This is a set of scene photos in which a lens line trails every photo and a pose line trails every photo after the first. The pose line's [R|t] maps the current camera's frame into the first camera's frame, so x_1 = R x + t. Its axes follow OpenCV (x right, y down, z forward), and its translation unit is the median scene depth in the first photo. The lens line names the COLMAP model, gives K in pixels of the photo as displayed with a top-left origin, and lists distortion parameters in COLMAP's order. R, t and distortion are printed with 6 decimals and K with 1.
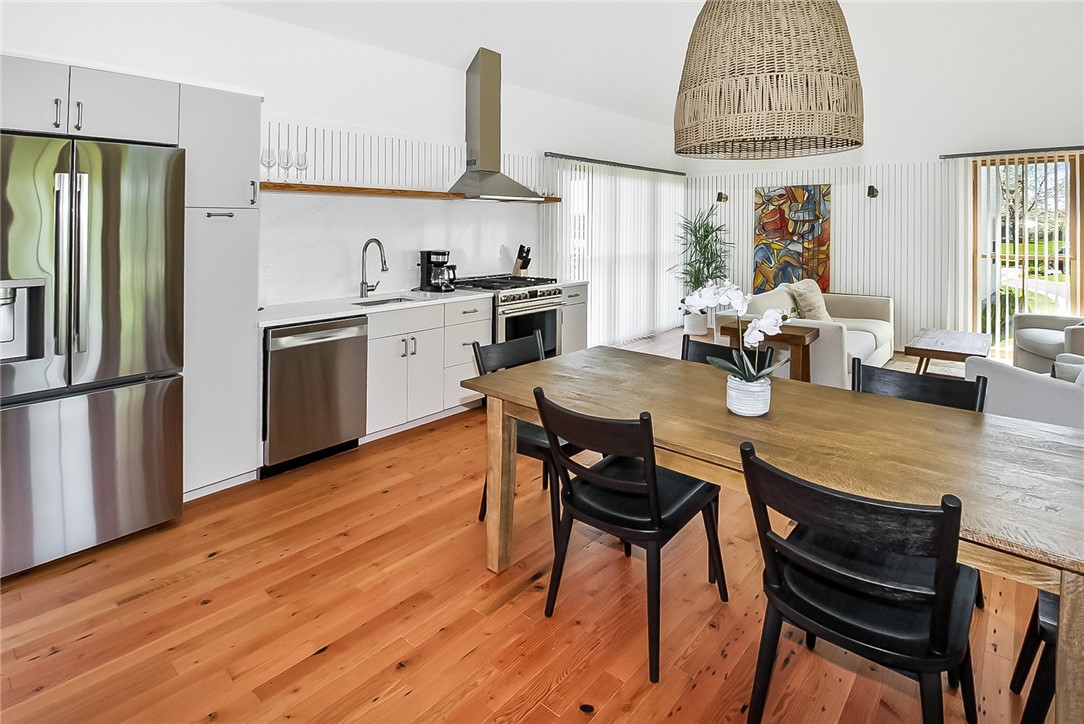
lens RADIAL K [[578.8, 0, 579.9], [0, 578.8, 233.5], [0, 0, 1]] dist [-0.001162, 0.000555]
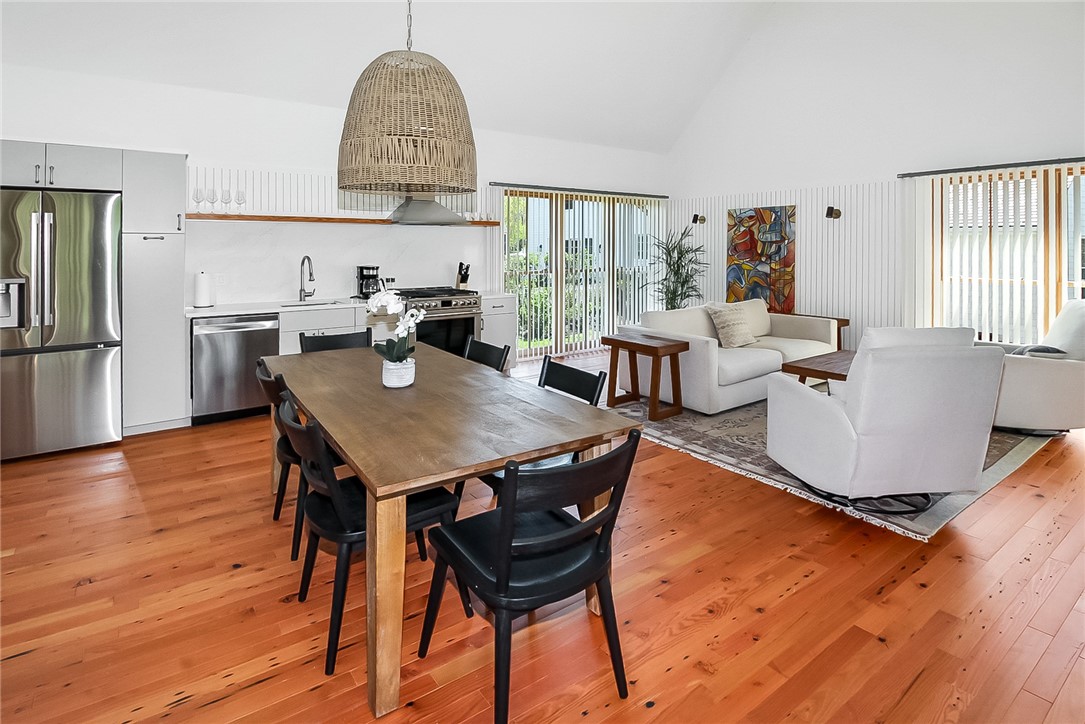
lens RADIAL K [[574.7, 0, 574.4], [0, 574.7, 255.6], [0, 0, 1]] dist [-0.001048, -0.001134]
pose [[0.970633, 0.006286, -0.240481, 0.381231], [-0.005610, 0.999978, 0.003497, 0.000376], [0.240498, -0.002045, 0.970647, -0.072683]]
